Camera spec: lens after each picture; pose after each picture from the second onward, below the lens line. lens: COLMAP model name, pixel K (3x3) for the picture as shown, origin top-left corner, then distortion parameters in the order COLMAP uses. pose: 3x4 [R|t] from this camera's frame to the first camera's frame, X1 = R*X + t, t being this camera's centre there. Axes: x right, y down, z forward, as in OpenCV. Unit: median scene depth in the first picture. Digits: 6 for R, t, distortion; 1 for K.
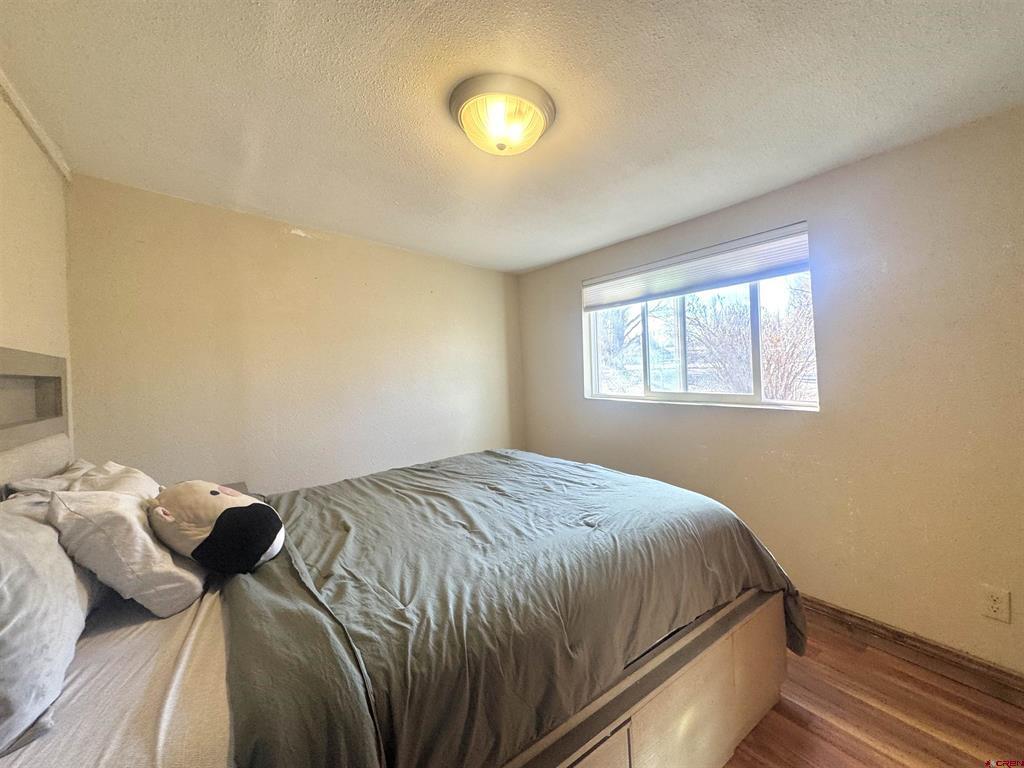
lens RADIAL K [[408.9, 0, 513.0], [0, 408.9, 377.8], [0, 0, 1]] dist [-0.002252, -0.000807]
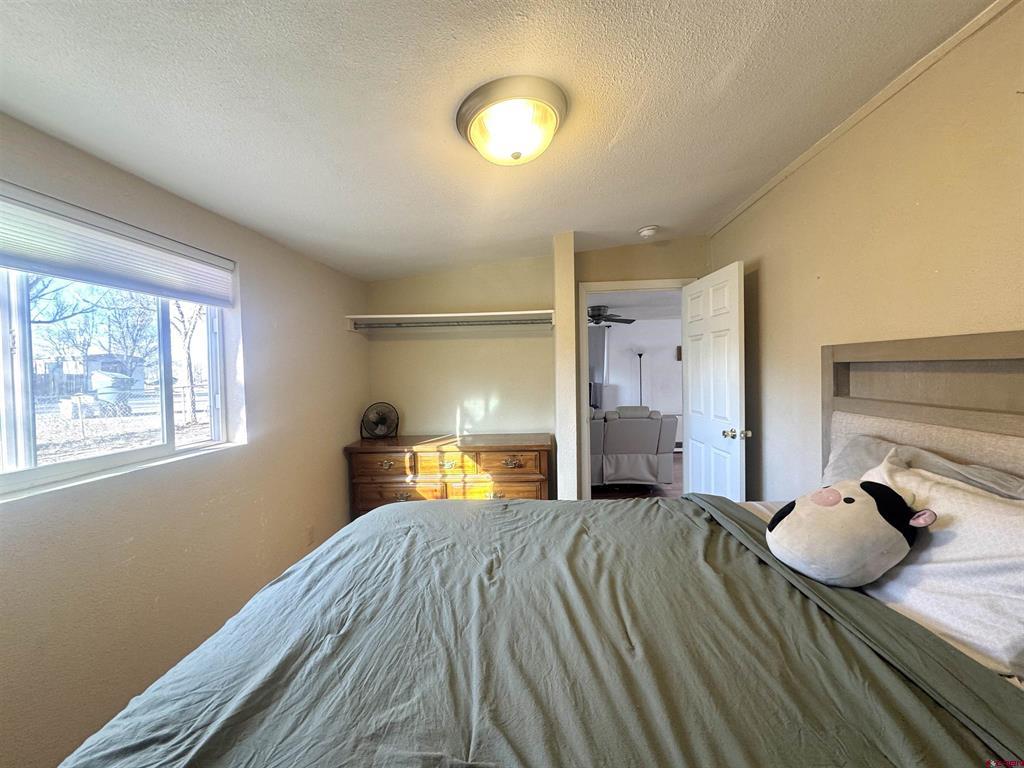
lens RADIAL K [[408.9, 0, 514.1], [0, 408.9, 385.6], [0, 0, 1]] dist [-0.002252, -0.000807]
pose [[-0.765639, 0.045041, 0.641692, -0.583858], [0.081887, 0.996254, 0.027776, -0.049822], [-0.638037, 0.073813, -0.766459, 1.672674]]
